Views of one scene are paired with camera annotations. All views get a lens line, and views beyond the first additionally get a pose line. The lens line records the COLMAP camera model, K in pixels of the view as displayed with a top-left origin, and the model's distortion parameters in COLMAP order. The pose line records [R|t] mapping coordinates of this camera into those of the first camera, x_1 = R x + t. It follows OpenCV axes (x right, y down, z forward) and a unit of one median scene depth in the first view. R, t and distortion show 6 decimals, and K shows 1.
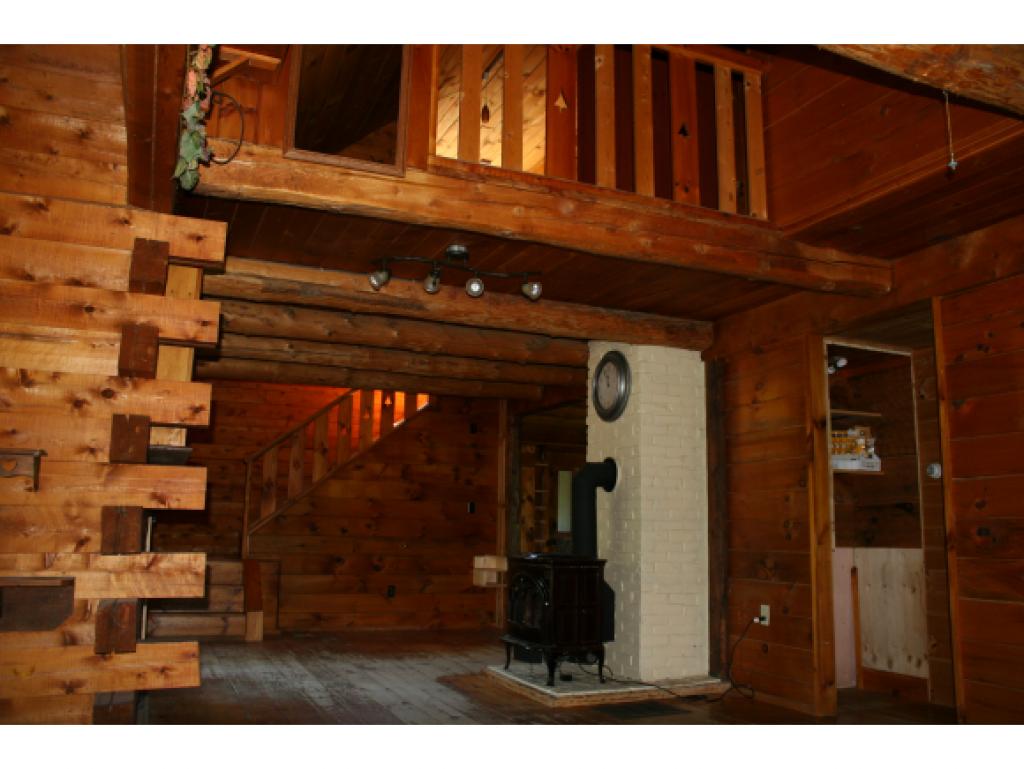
lens RADIAL K [[852.4, 0, 507.3], [0, 852.4, 389.9], [0, 0, 1]] dist [-0.117962, 0.090071]
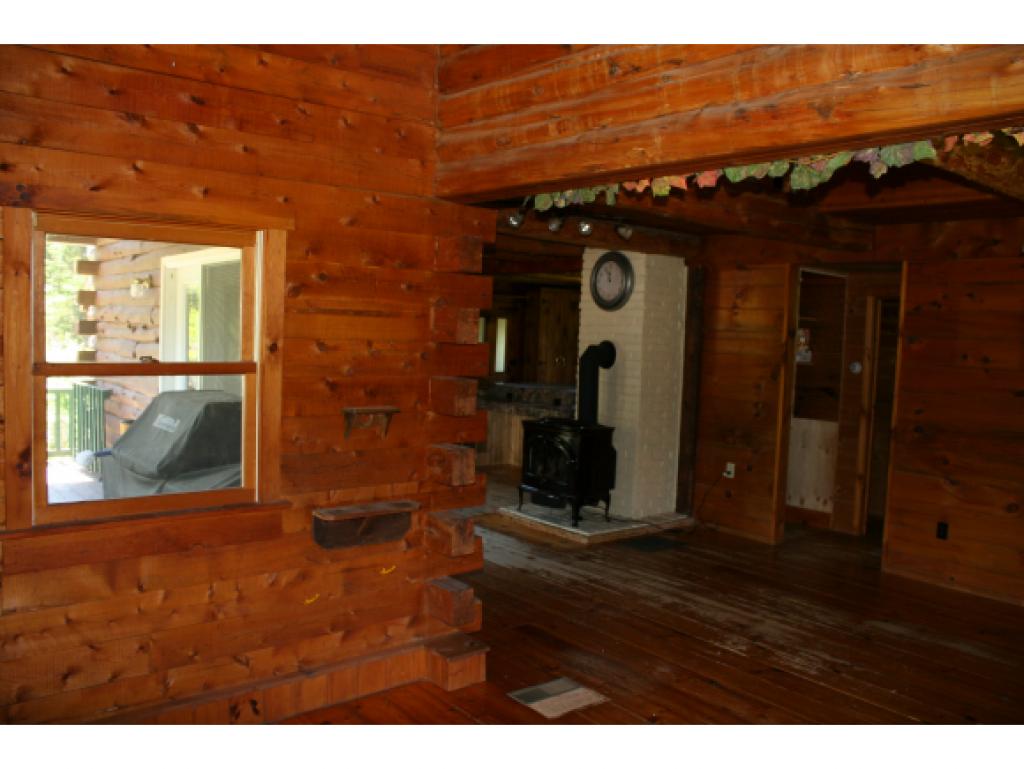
lens RADIAL K [[852.4, 0, 517.7], [0, 852.4, 382.5], [0, 0, 1]] dist [-0.117962, 0.090071]
pose [[0.961316, 0.008717, 0.275311, -0.378321], [-0.071583, 0.973063, 0.219143, -0.134260], [-0.265984, -0.230374, 0.936045, -0.134533]]
